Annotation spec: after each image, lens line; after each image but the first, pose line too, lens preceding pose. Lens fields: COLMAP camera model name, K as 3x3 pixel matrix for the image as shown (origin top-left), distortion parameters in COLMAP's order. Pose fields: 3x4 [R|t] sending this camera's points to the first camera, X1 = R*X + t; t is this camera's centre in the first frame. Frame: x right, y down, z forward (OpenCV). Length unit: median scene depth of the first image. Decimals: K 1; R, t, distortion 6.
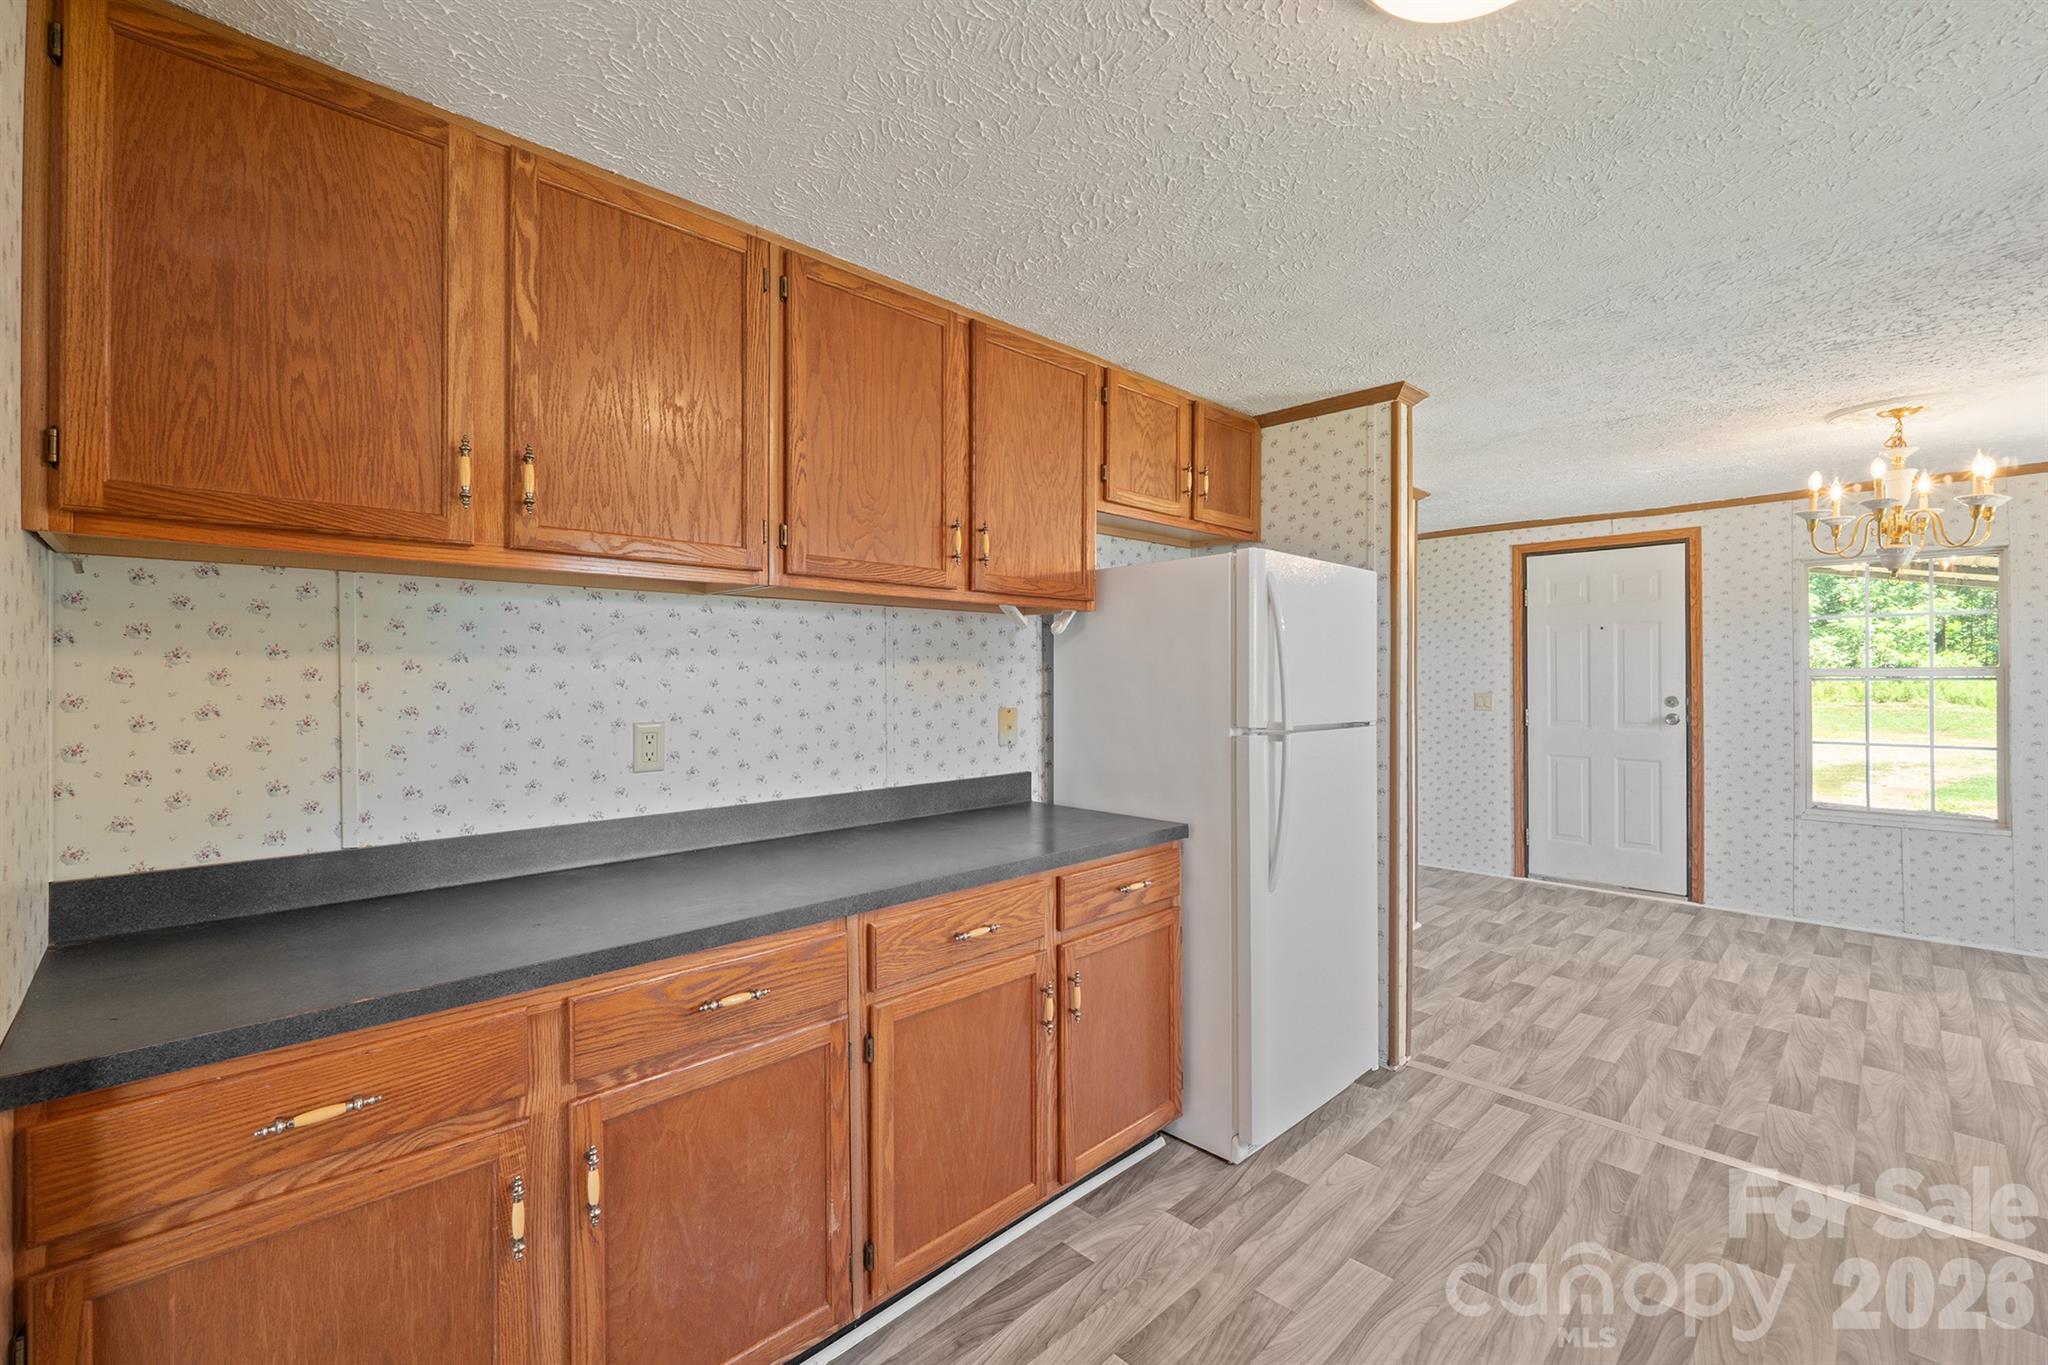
lens RADIAL K [[867.8, 0, 1032.1], [0, 867.8, 673.2], [0, 0, 1]] dist [-0.004498, -0.000142]
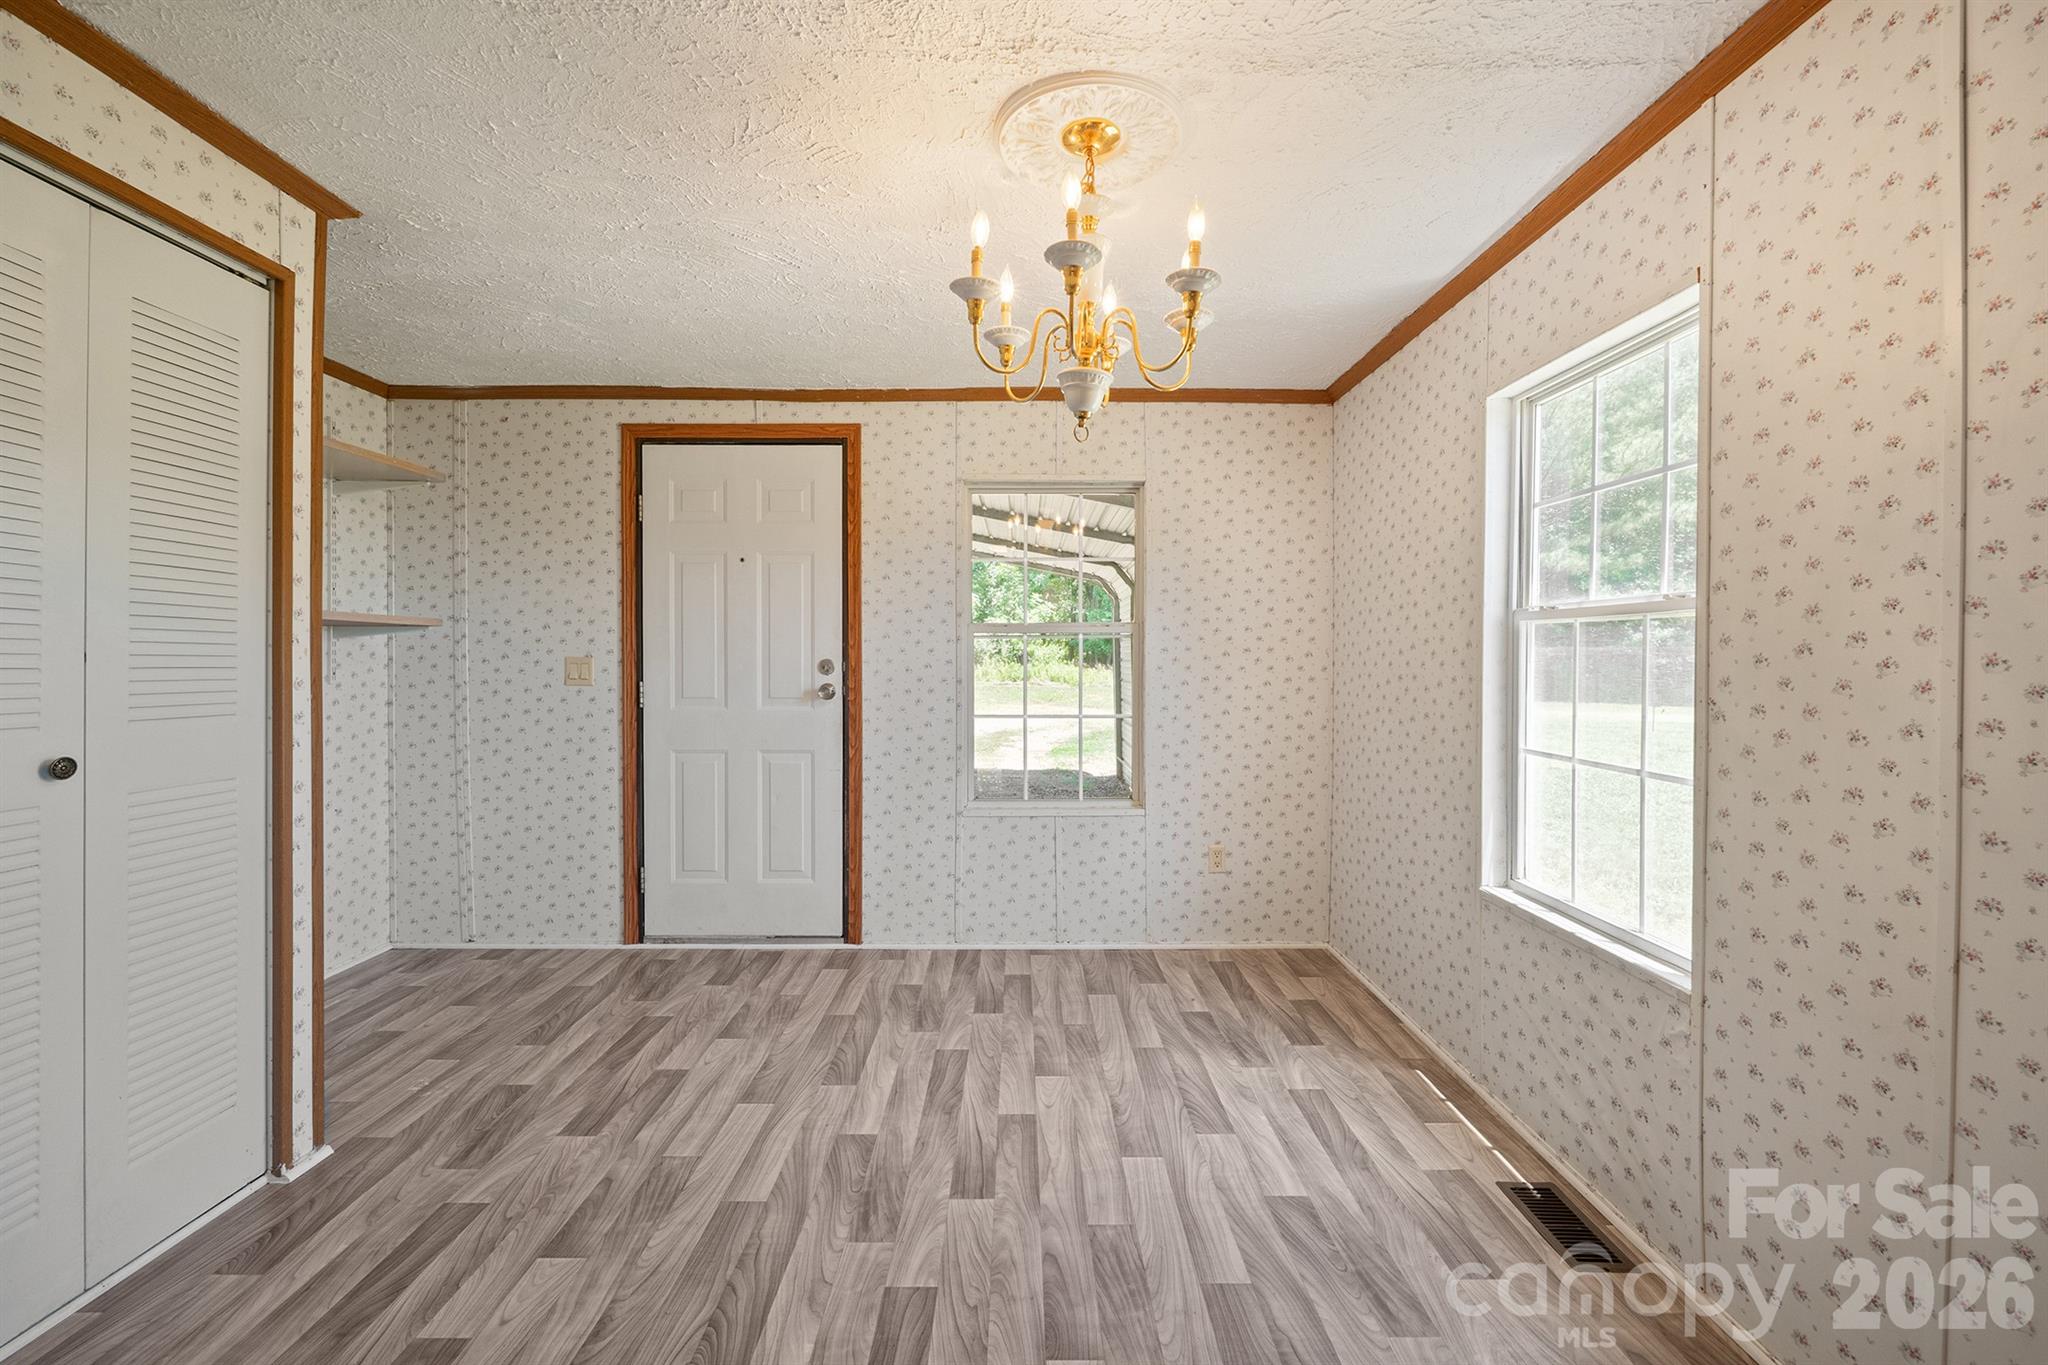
lens RADIAL K [[854.1, 0, 1029.0], [0, 854.1, 668.7], [0, 0, 1]] dist [-0.007600, -0.000361]
pose [[0.698758, -0.000295, 0.715358, 0.409160], [-0.005376, 0.999970, 0.005664, 0.034066], [-0.715338, -0.007804, 0.698735, 0.452418]]
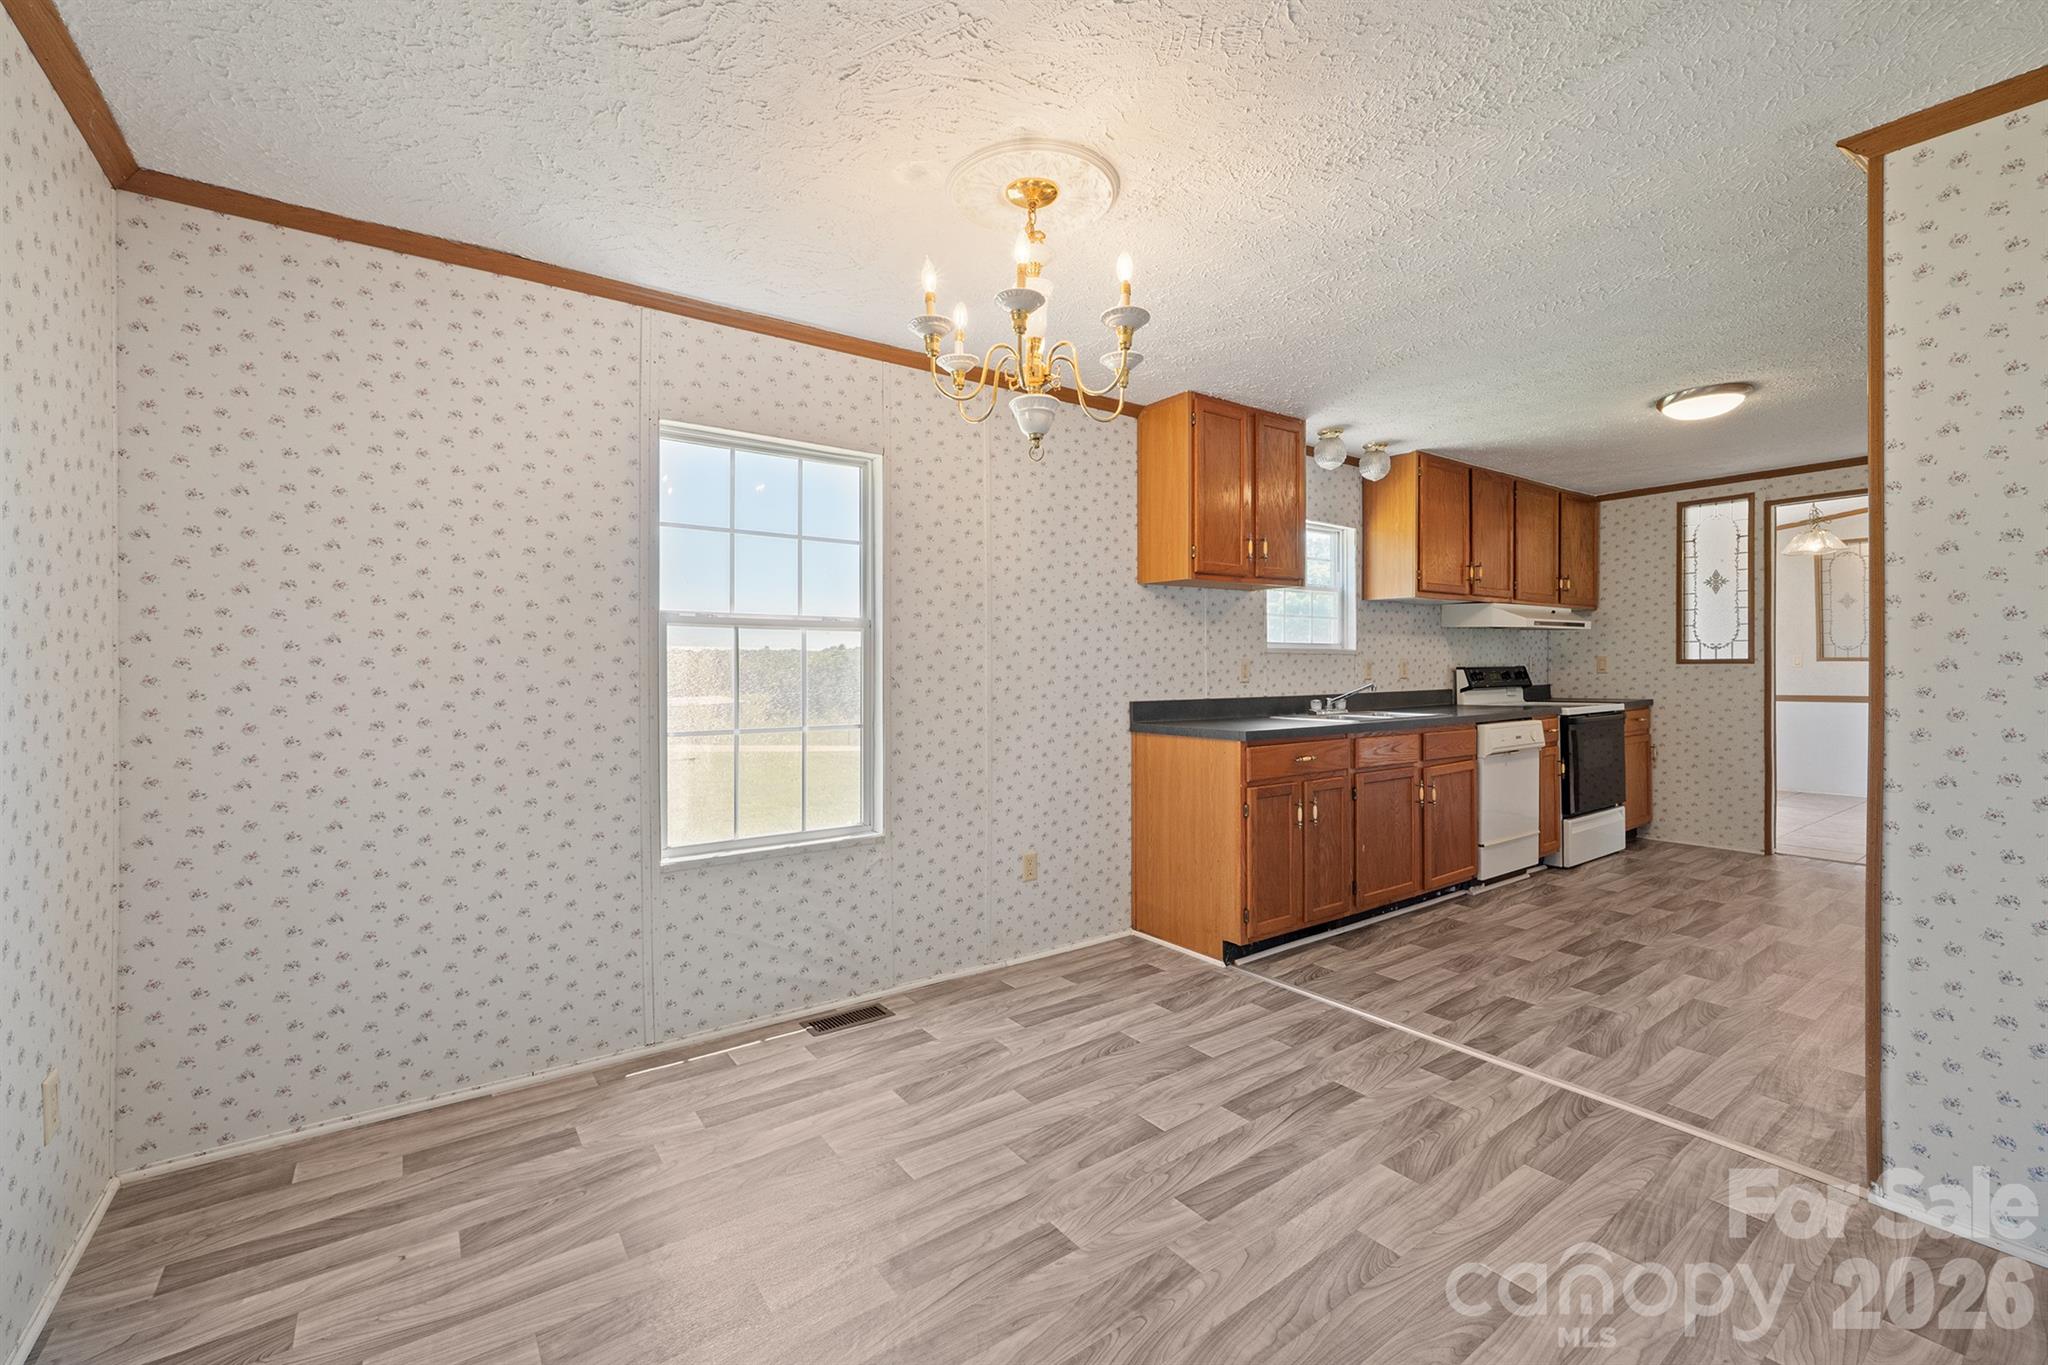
lens RADIAL K [[854.1, 0, 1029.0], [0, 854.1, 668.7], [0, 0, 1]] dist [-0.007600, -0.000361]
pose [[-0.987888, 0.005933, 0.155058, 0.653415], [0.007520, 0.999925, 0.009647, 0.034860], [-0.154989, 0.010696, -0.987858, 1.177856]]
